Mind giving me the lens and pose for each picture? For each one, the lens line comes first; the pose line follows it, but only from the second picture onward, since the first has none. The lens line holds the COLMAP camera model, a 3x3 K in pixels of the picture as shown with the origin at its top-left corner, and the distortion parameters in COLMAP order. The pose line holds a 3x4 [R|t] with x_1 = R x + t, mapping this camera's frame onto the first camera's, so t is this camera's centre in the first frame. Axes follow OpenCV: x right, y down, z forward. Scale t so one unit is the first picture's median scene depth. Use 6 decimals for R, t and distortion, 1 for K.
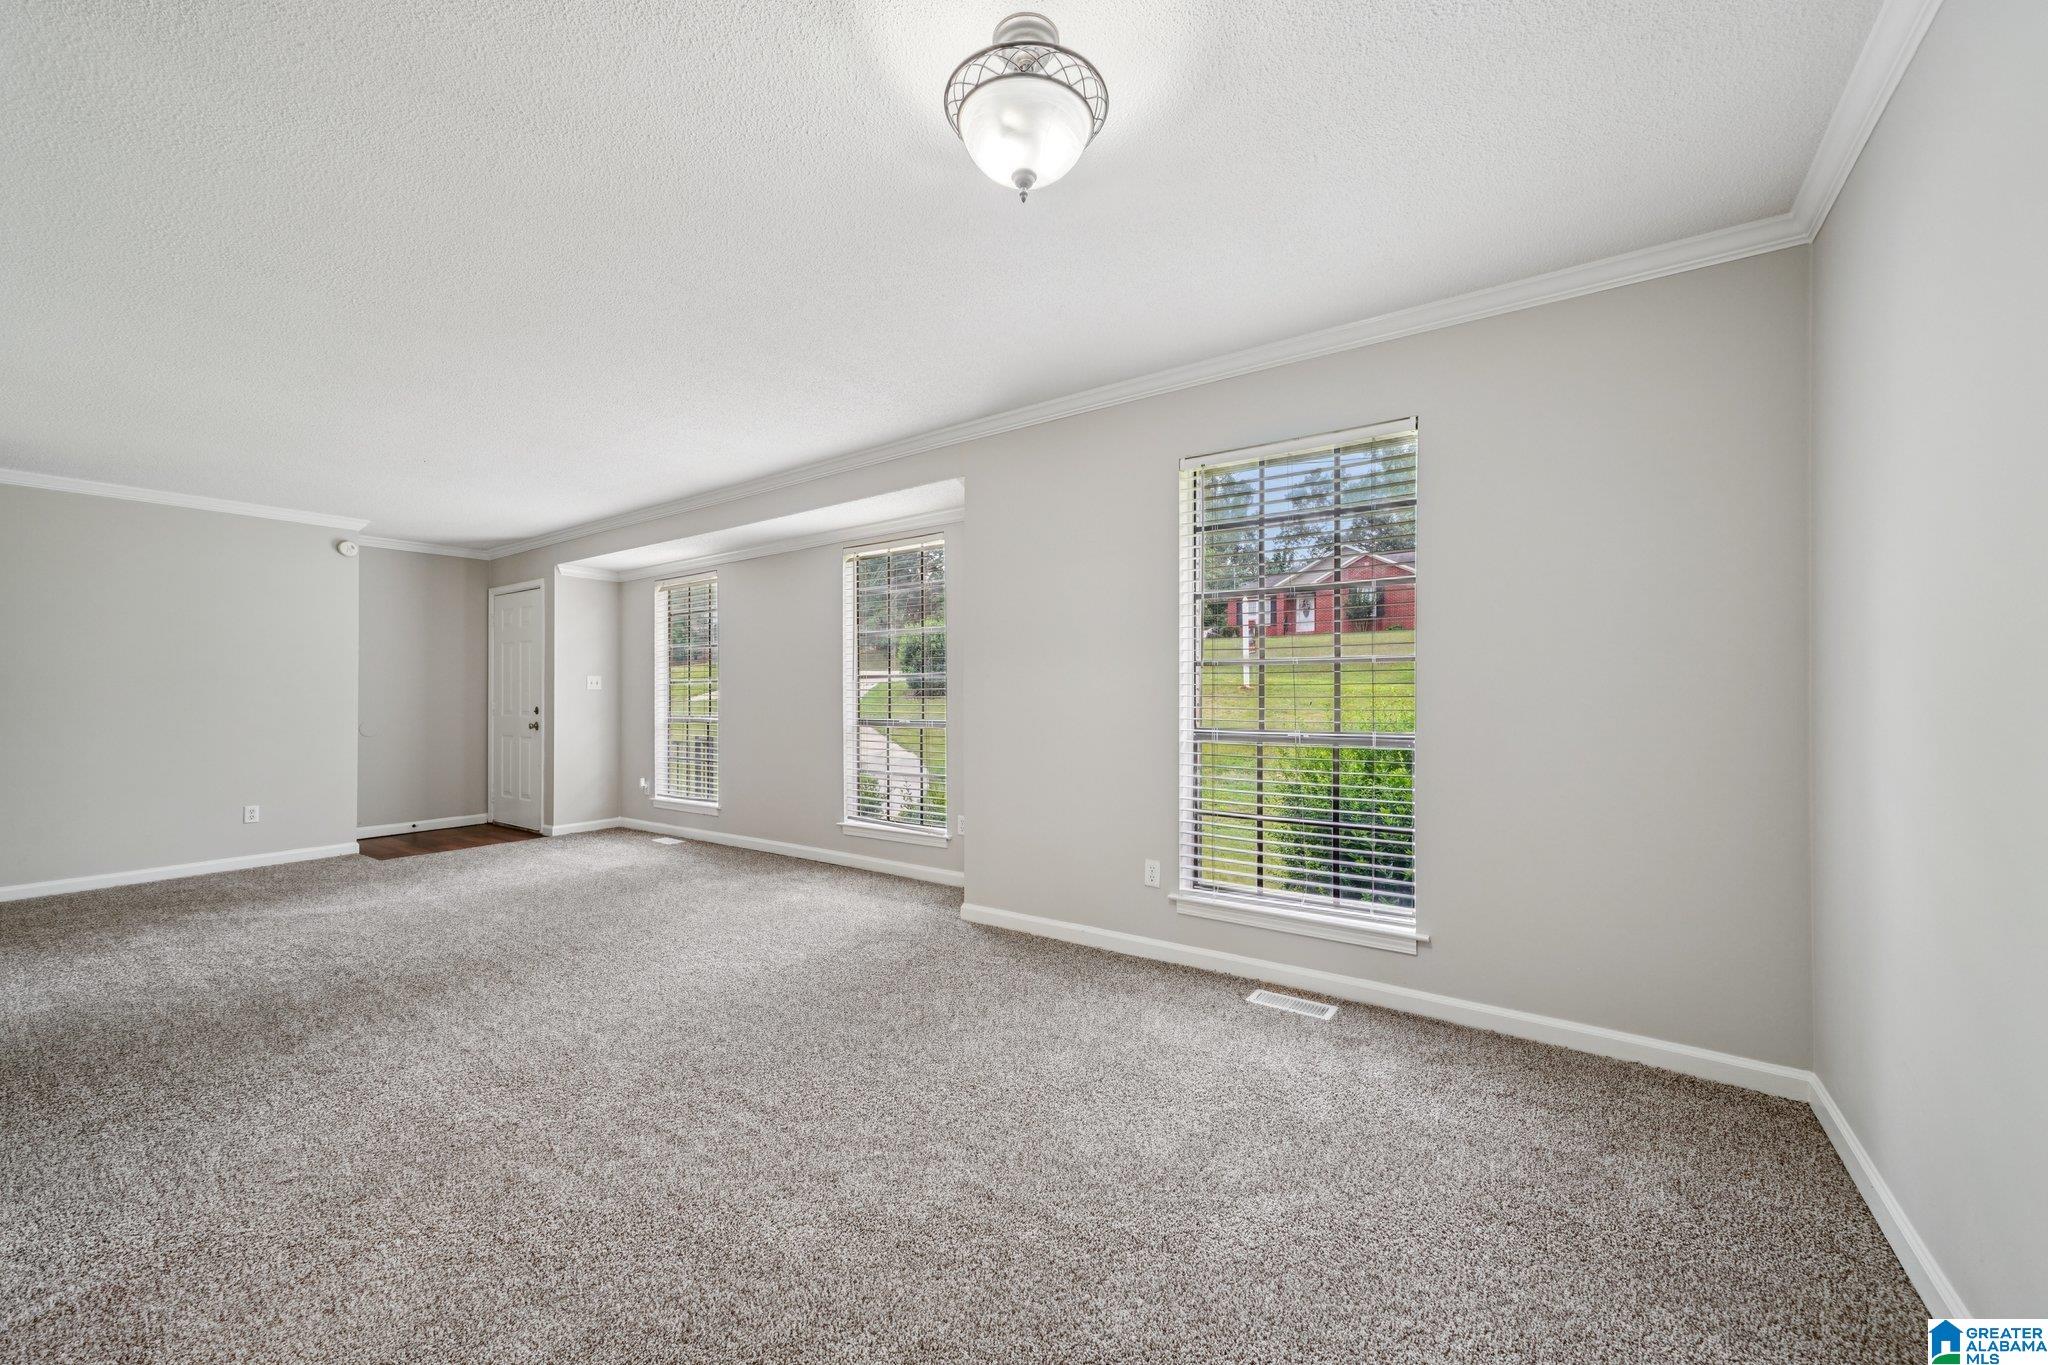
lens RADIAL K [[799.7, 0, 1014.6], [0, 799.7, 675.0], [0, 0, 1]] dist [0.015281, -0.000037]
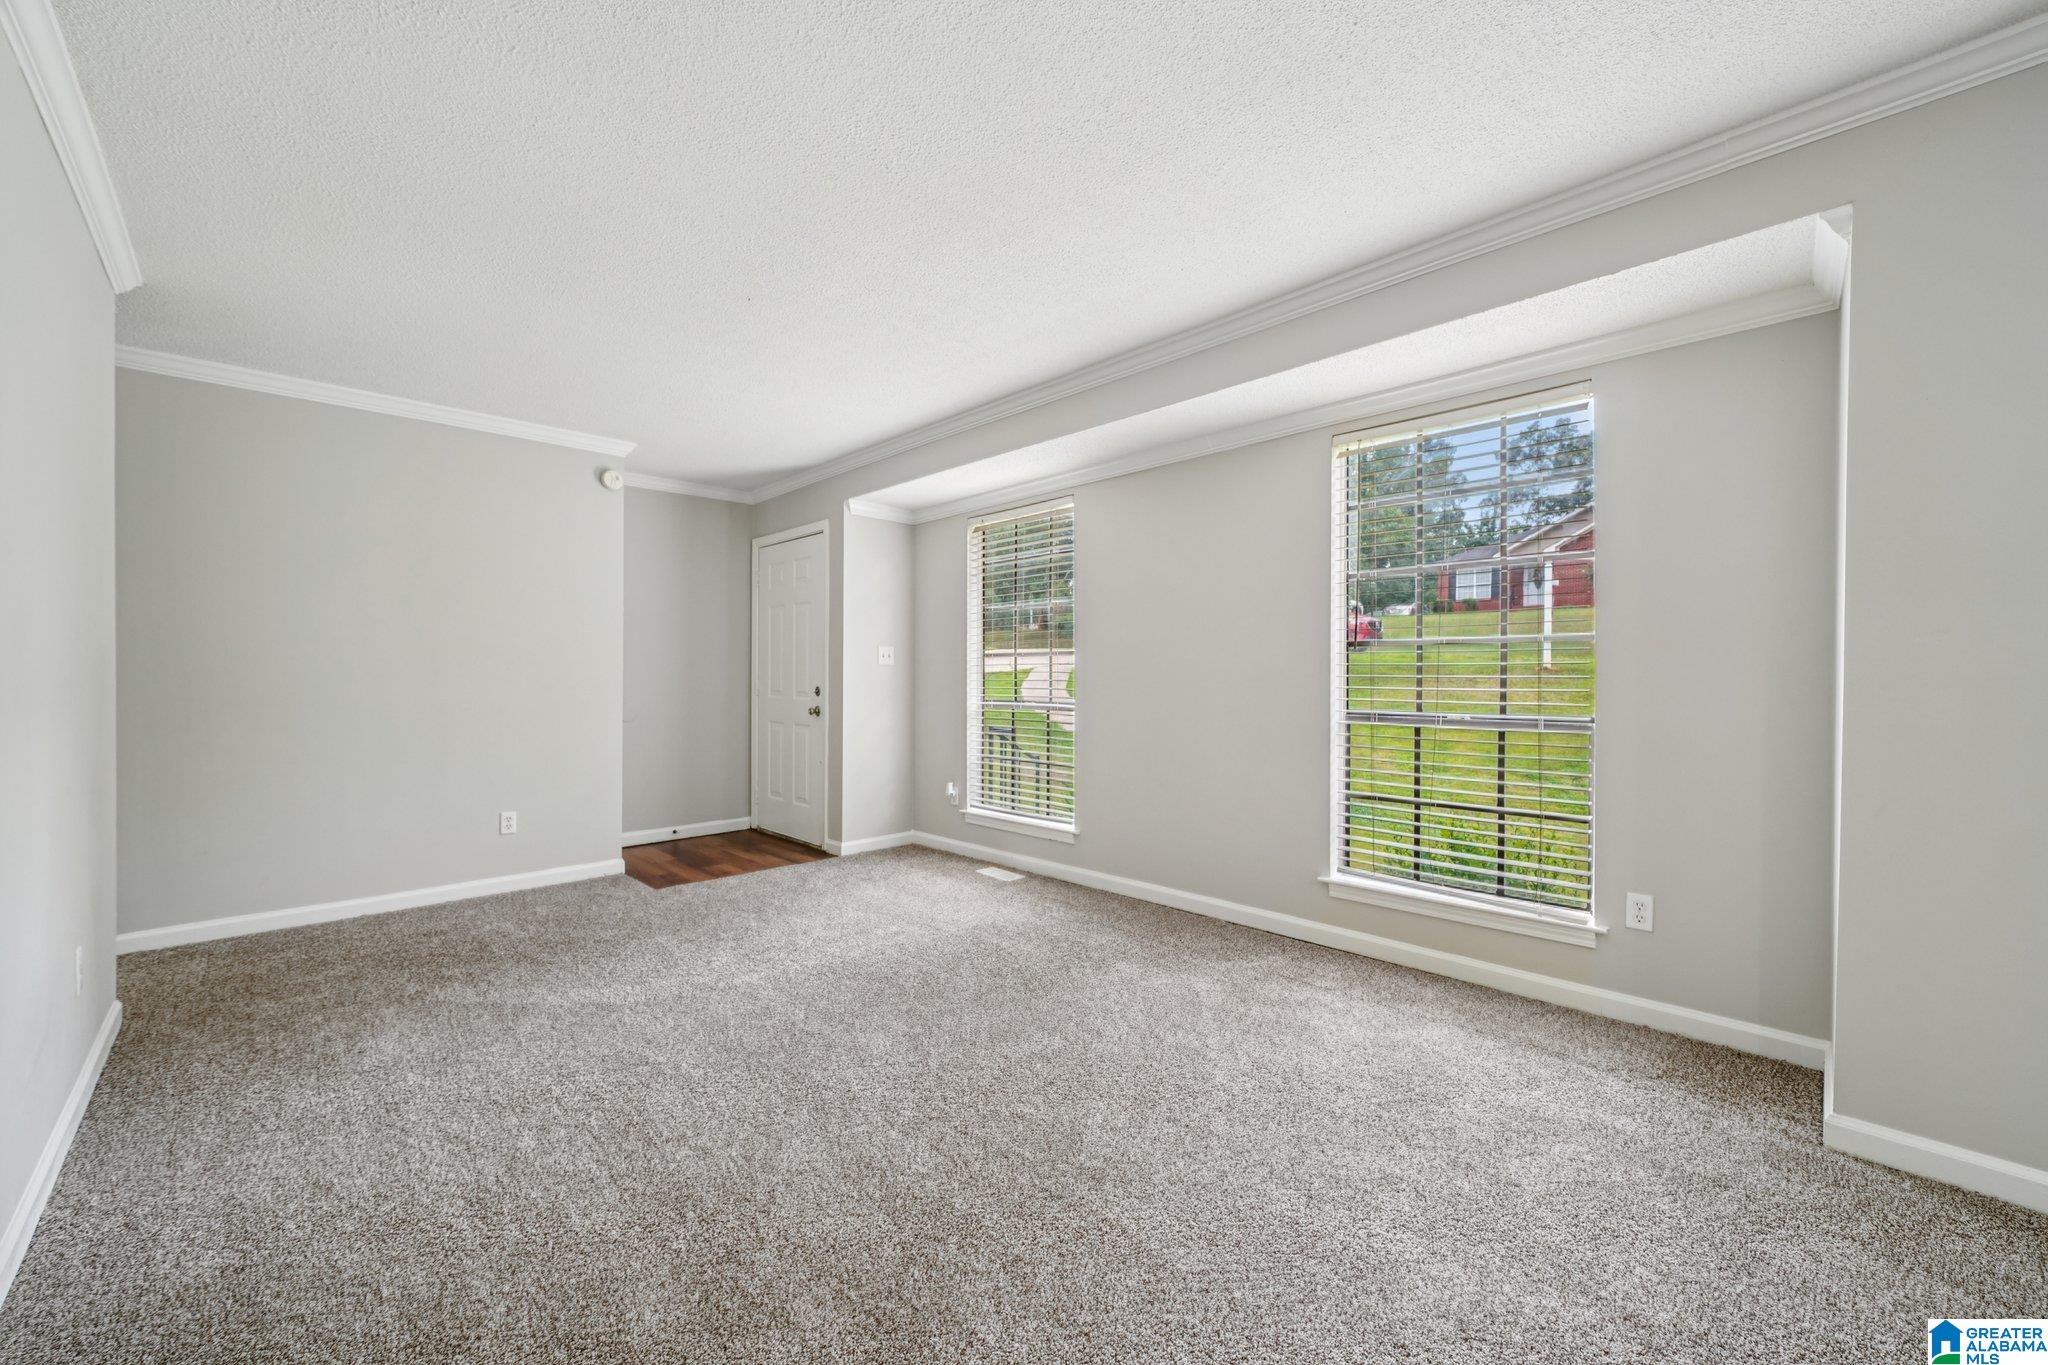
lens RADIAL K [[805.6, 0, 1021.9], [0, 805.6, 662.5], [0, 0, 1]] dist [-0.002748, -0.000072]
pose [[0.985349, 0.003459, -0.170517, -0.274523], [-0.002088, 0.999964, 0.008217, 0.010076], [0.170539, -0.007741, 0.985320, 0.274986]]
